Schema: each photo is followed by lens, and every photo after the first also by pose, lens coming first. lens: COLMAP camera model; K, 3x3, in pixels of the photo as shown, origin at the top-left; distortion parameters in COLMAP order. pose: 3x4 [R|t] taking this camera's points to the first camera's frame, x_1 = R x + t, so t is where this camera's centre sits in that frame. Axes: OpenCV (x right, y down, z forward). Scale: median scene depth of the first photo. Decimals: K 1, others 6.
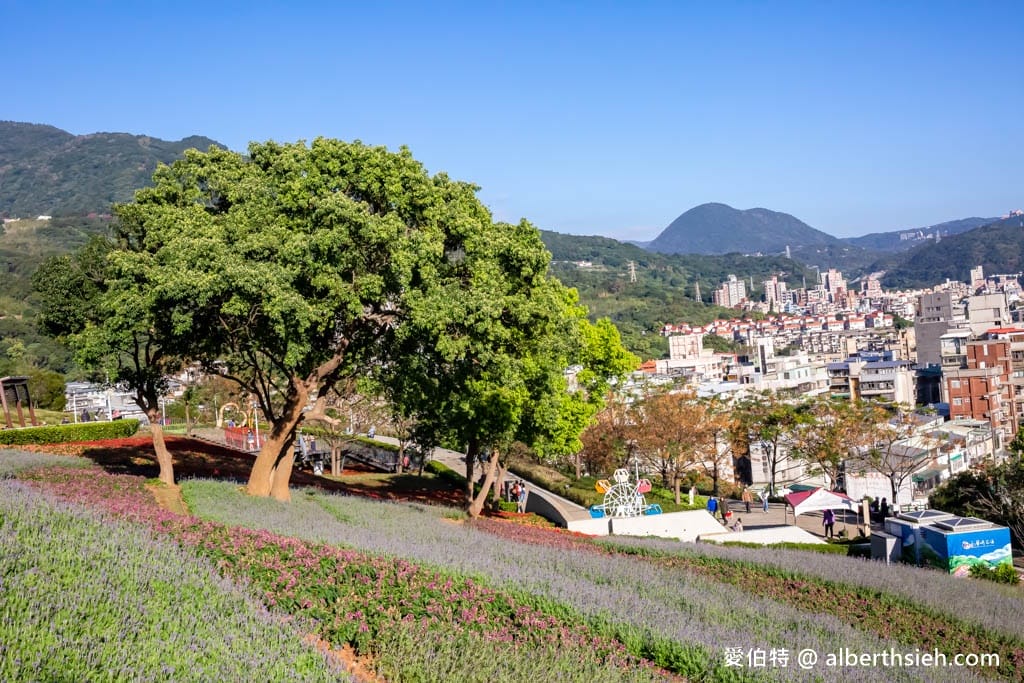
lens RADIAL K [[1124.8, 0, 512.8], [0, 1124.8, 345.9], [0, 0, 1]] dist [-0.007163, 0.000000]
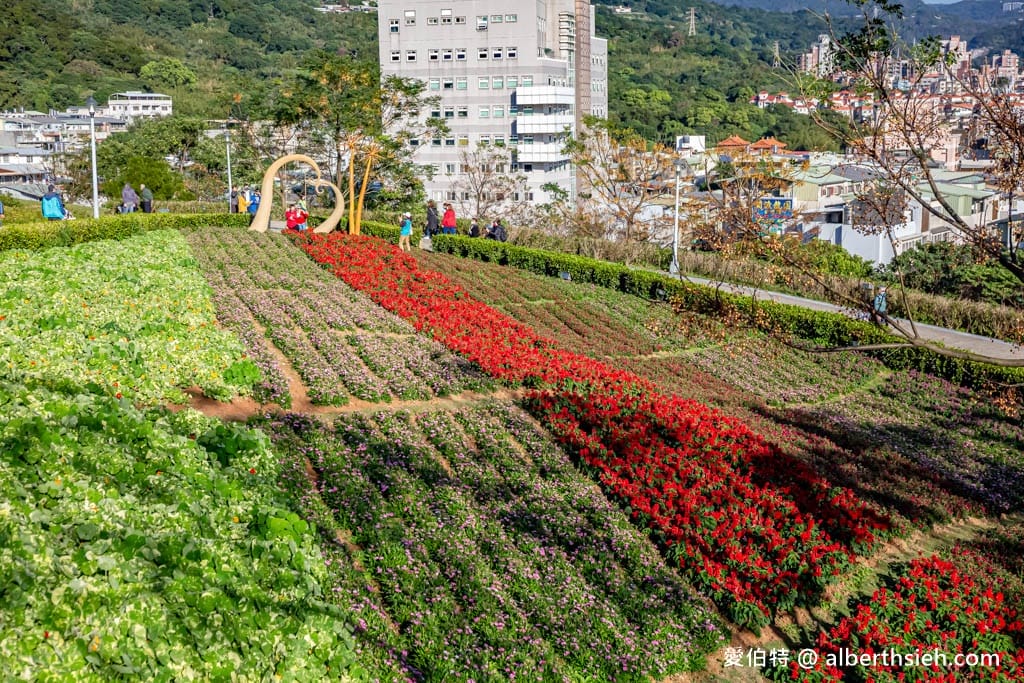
lens RADIAL K [[1306.3, 0, 513.2], [0, 1306.3, 340.6], [0, 0, 1]] dist [0.043348, 0.000000]
pose [[0.997213, 0.069383, 0.027434, -0.119358], [-0.073058, 0.982672, 0.170347, 0.021020], [-0.015139, -0.171876, 0.985002, 0.376170]]
